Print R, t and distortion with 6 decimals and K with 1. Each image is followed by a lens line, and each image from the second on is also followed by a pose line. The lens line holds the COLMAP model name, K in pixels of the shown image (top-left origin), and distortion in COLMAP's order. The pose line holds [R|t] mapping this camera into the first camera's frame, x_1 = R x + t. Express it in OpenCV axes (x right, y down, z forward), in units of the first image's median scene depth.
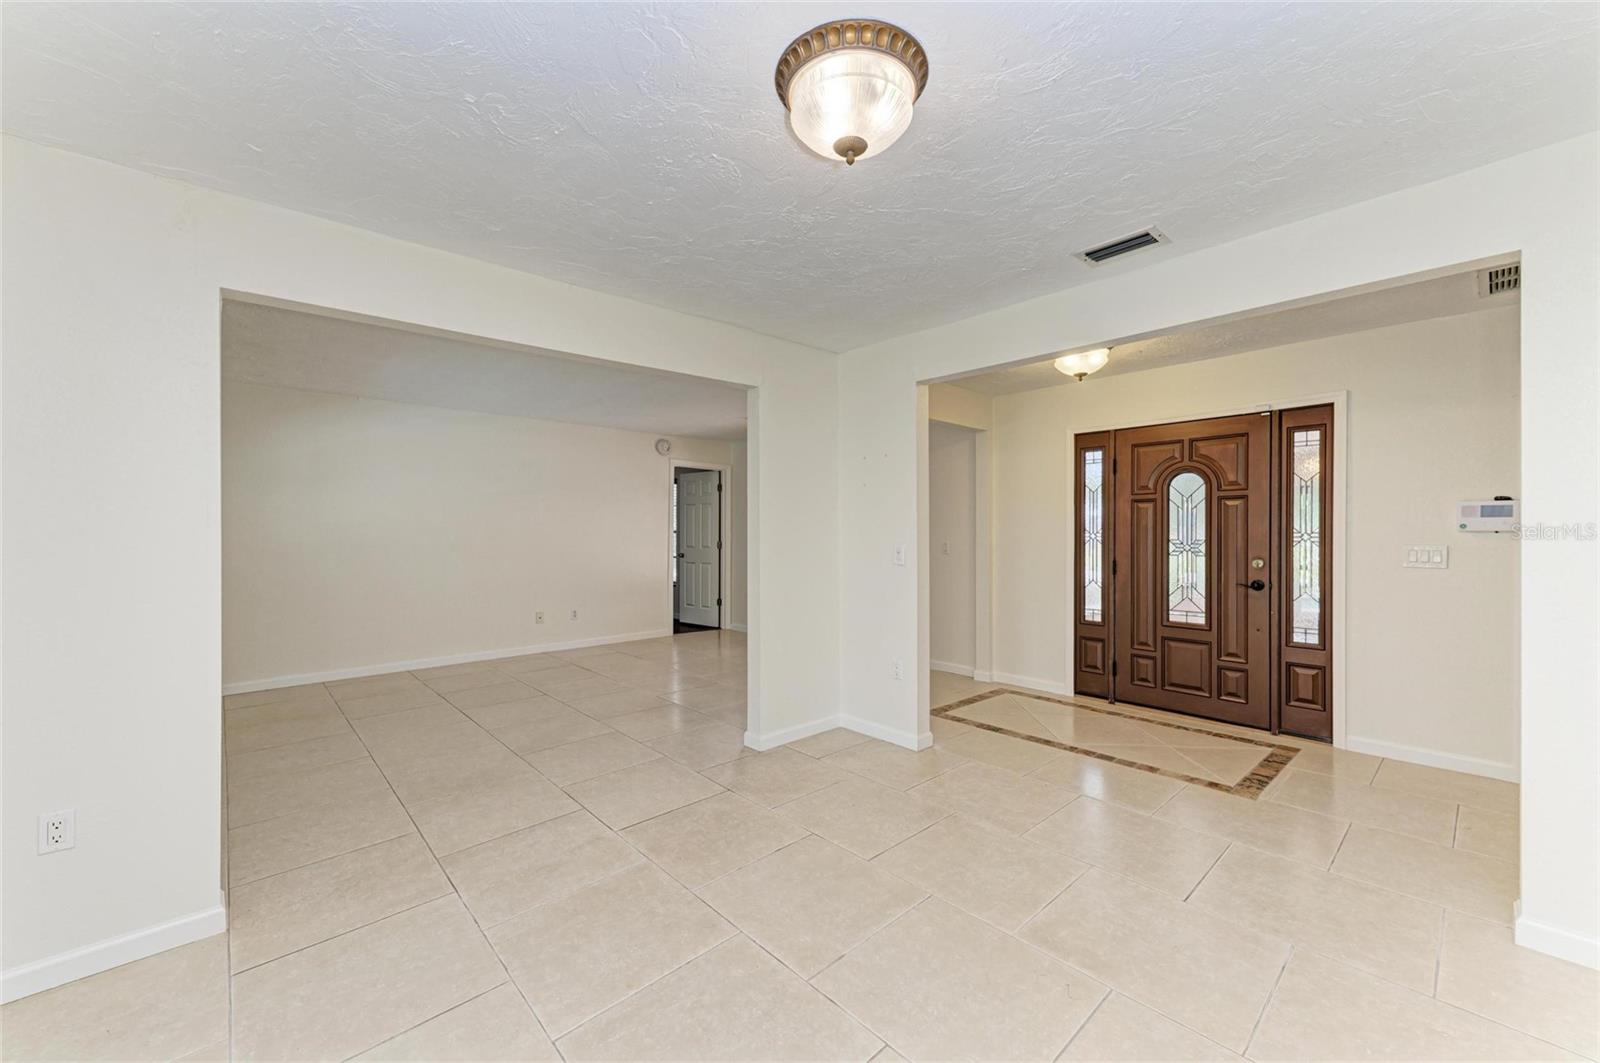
lens RADIAL K [[626.6, 0, 803.6], [0, 626.6, 533.9], [0, 0, 1]] dist [0.012369, -0.003171]
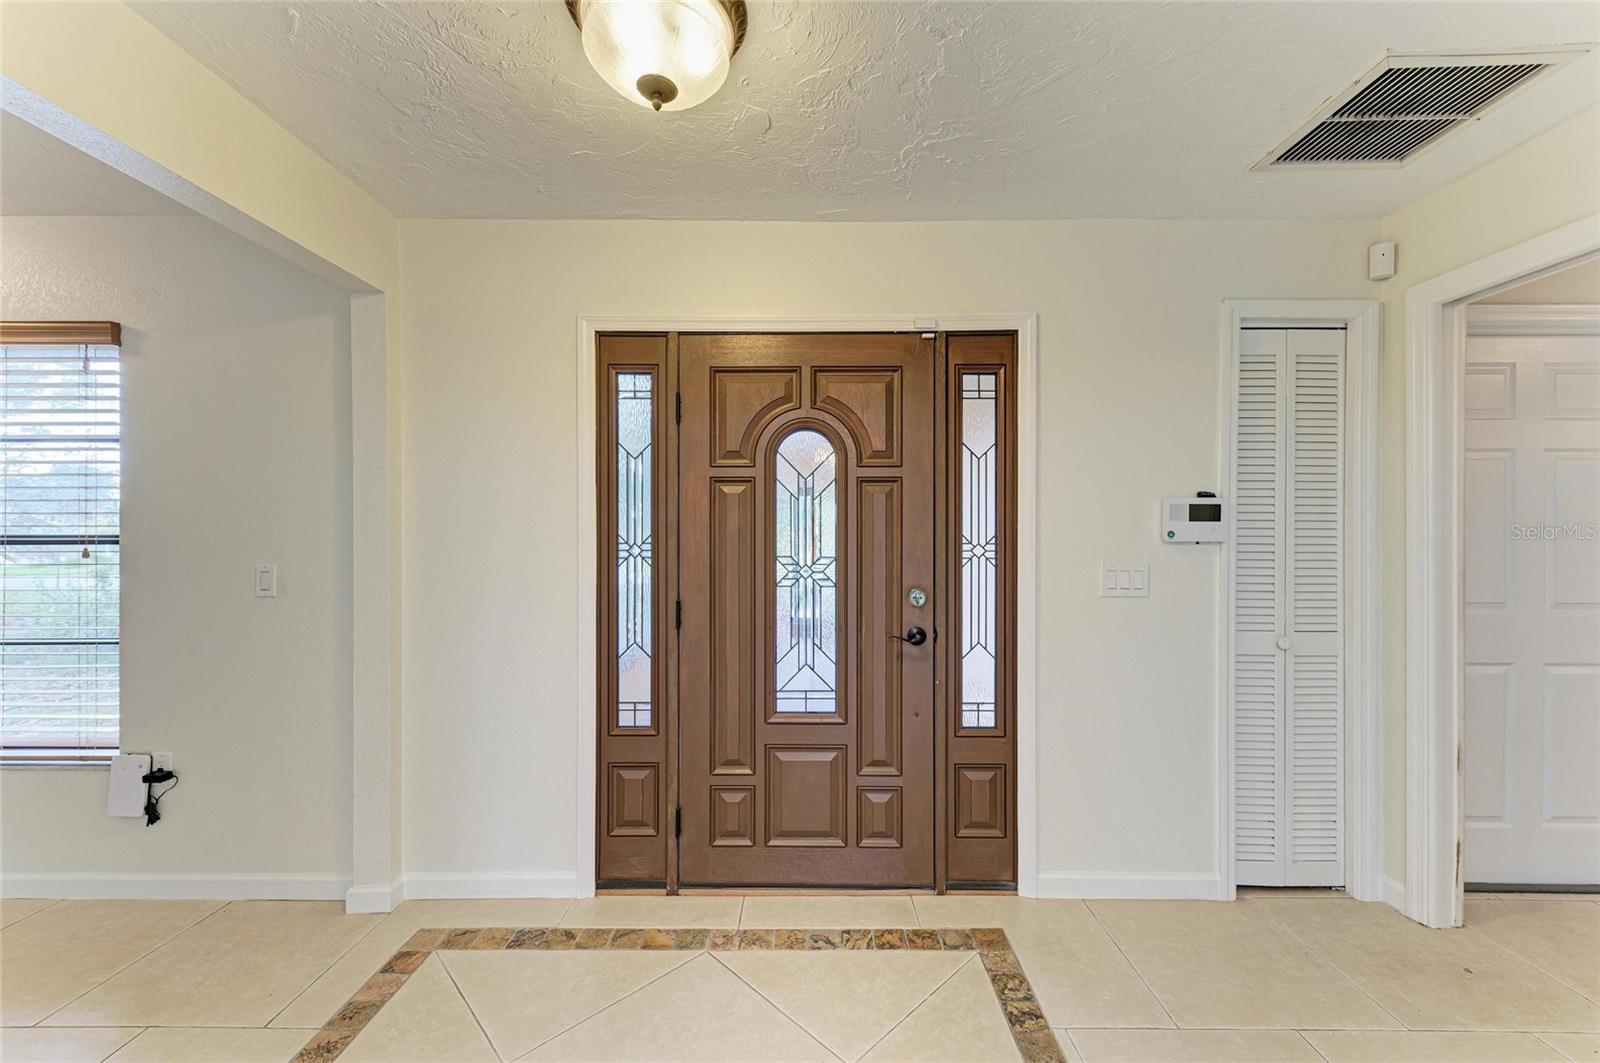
lens RADIAL K [[626.6, 0, 809.9], [0, 626.6, 540.8], [0, 0, 1]] dist [0.012369, -0.003171]
pose [[0.686398, -0.003426, 0.727218, 0.233160], [0.000025, 0.999989, 0.004687, -0.006661], [-0.727226, -0.003199, 0.686390, 0.654291]]
